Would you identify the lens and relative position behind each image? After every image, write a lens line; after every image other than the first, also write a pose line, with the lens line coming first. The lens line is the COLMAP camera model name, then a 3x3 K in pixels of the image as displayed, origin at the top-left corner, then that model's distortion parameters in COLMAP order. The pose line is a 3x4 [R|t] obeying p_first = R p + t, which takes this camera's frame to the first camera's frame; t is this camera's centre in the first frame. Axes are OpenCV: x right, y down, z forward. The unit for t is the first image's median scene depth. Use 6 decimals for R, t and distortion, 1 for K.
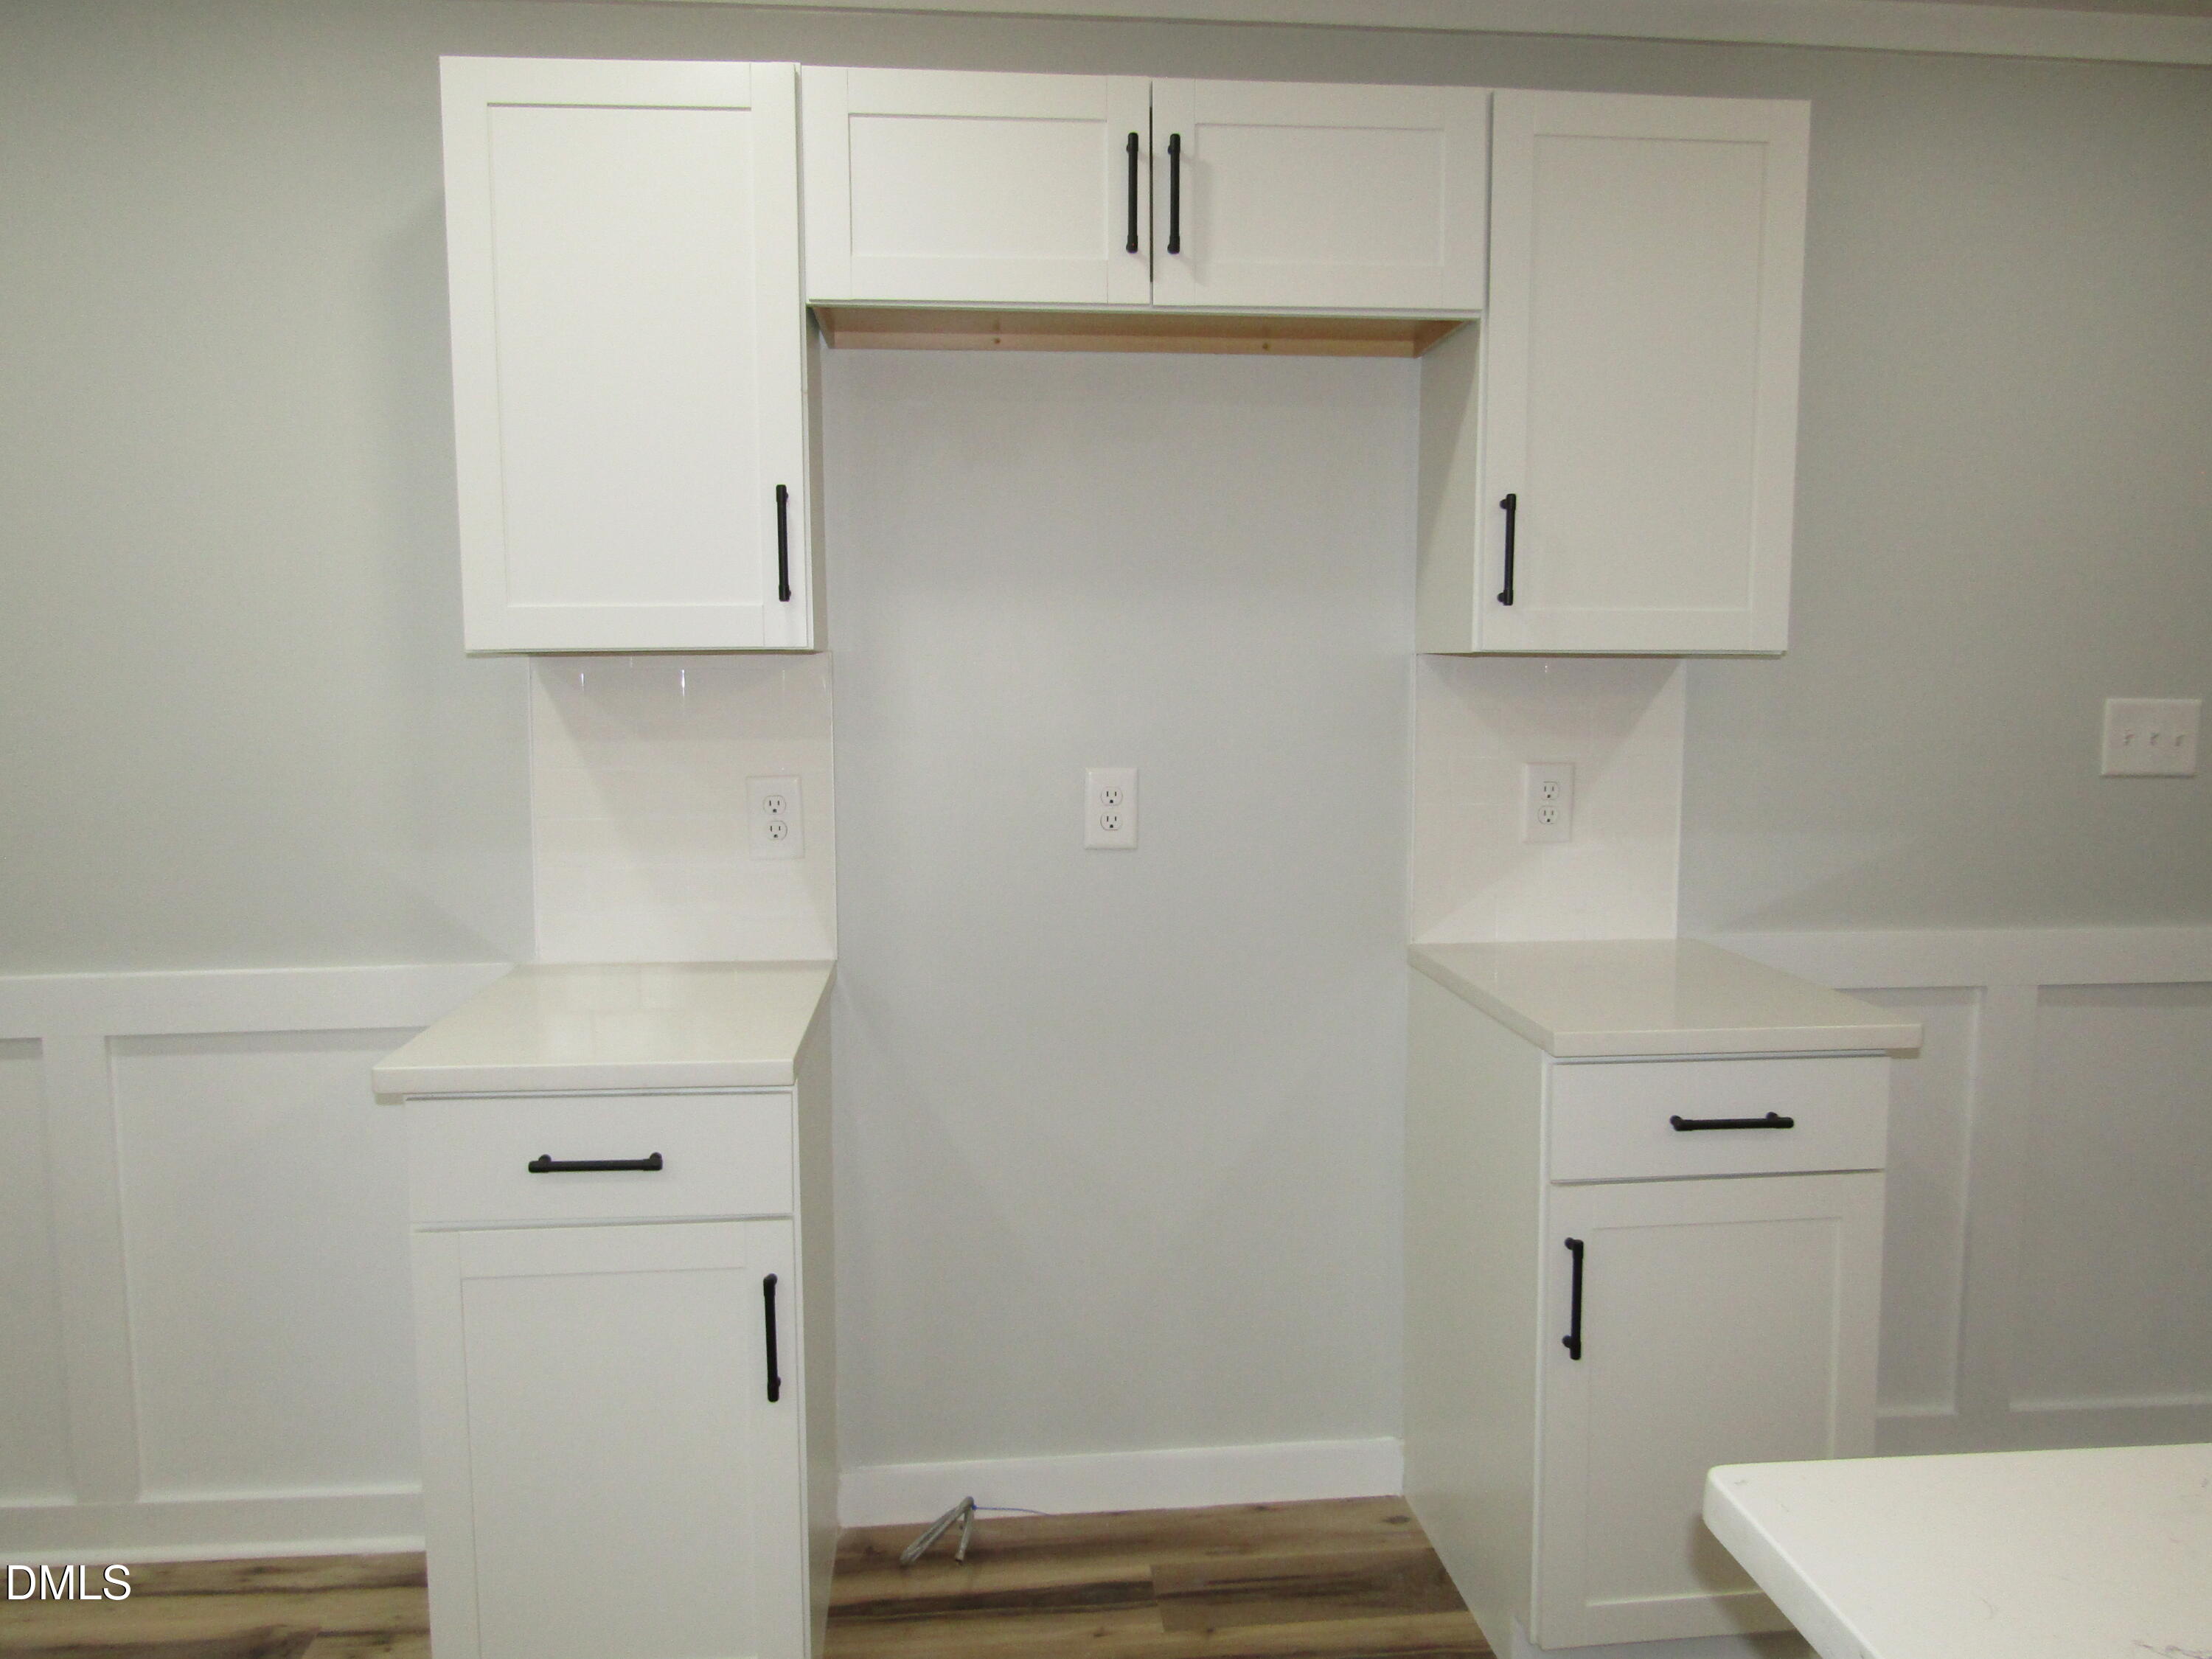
lens RADIAL K [[1674.3, 0, 1110.5], [0, 1674.3, 823.1], [0, 0, 1]] dist [-0.024006, 0.017531]
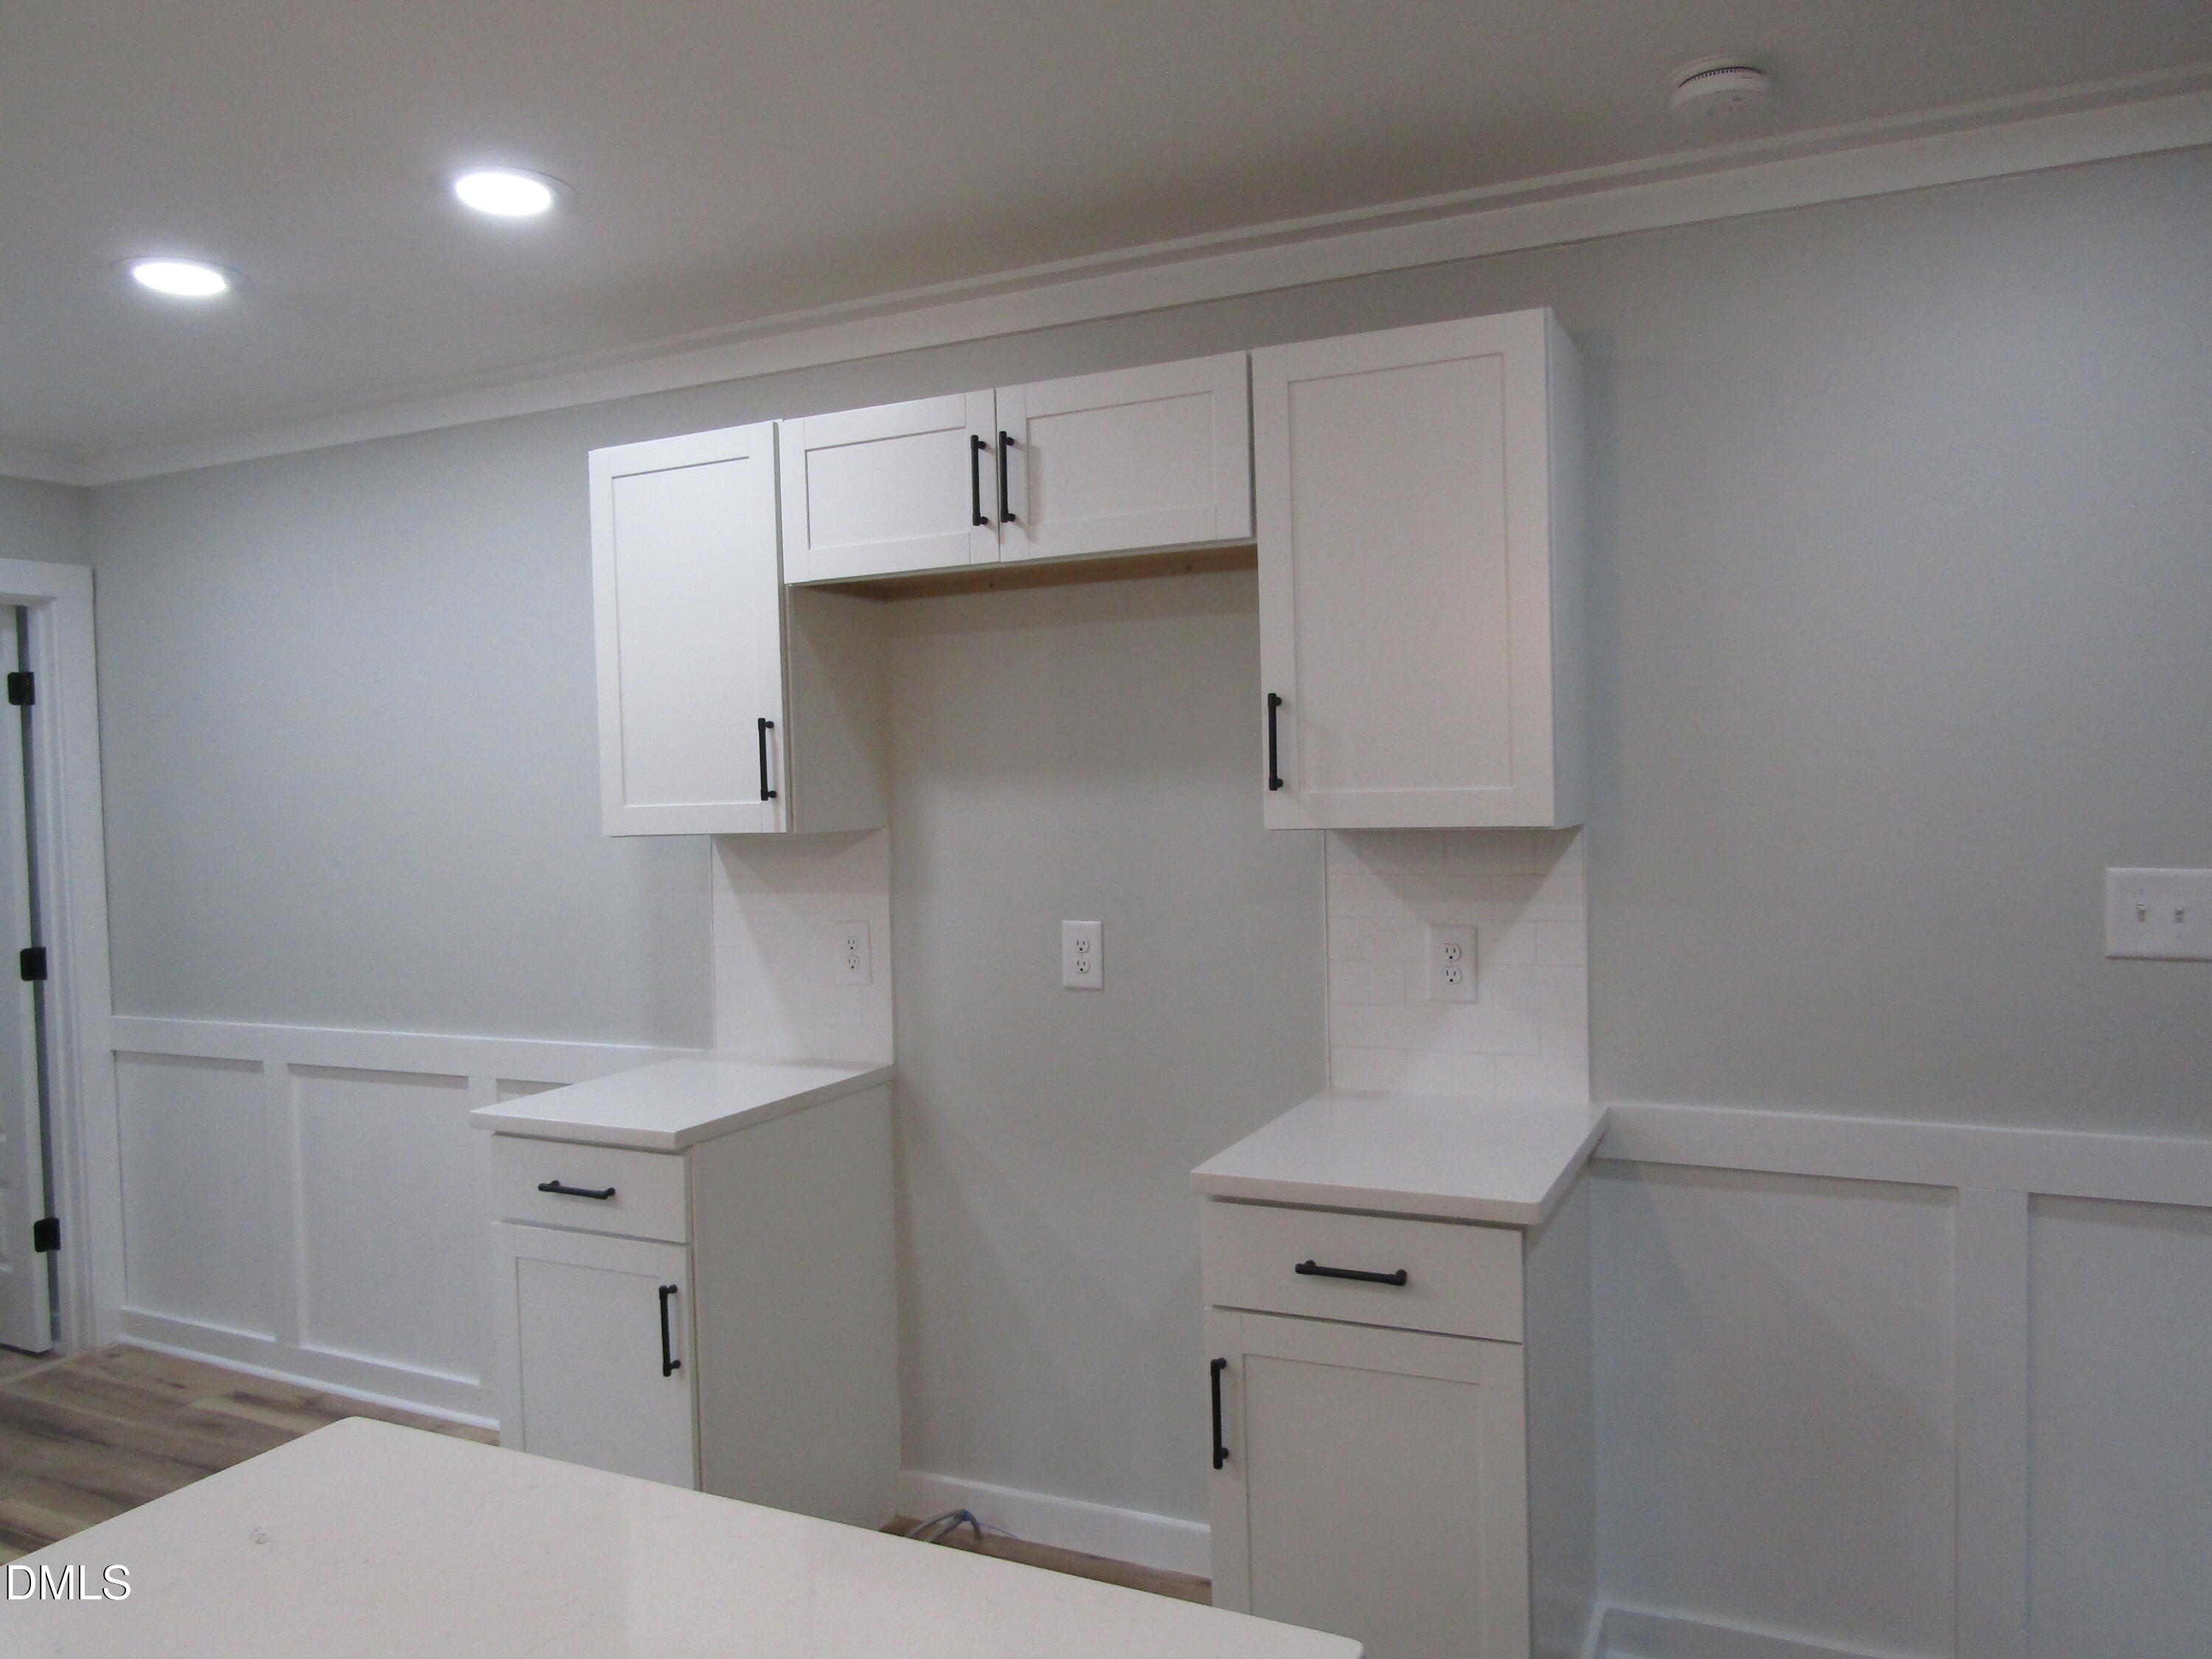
lens RADIAL K [[1579.8, 0, 1102.1], [0, 1579.8, 831.4], [0, 0, 1]] dist [-0.007054, -0.001664]
pose [[0.851795, -0.007200, -0.523826, 0.616288], [-0.037937, 0.996433, -0.075384, -0.012423], [0.522500, 0.084084, 0.848483, 0.024322]]
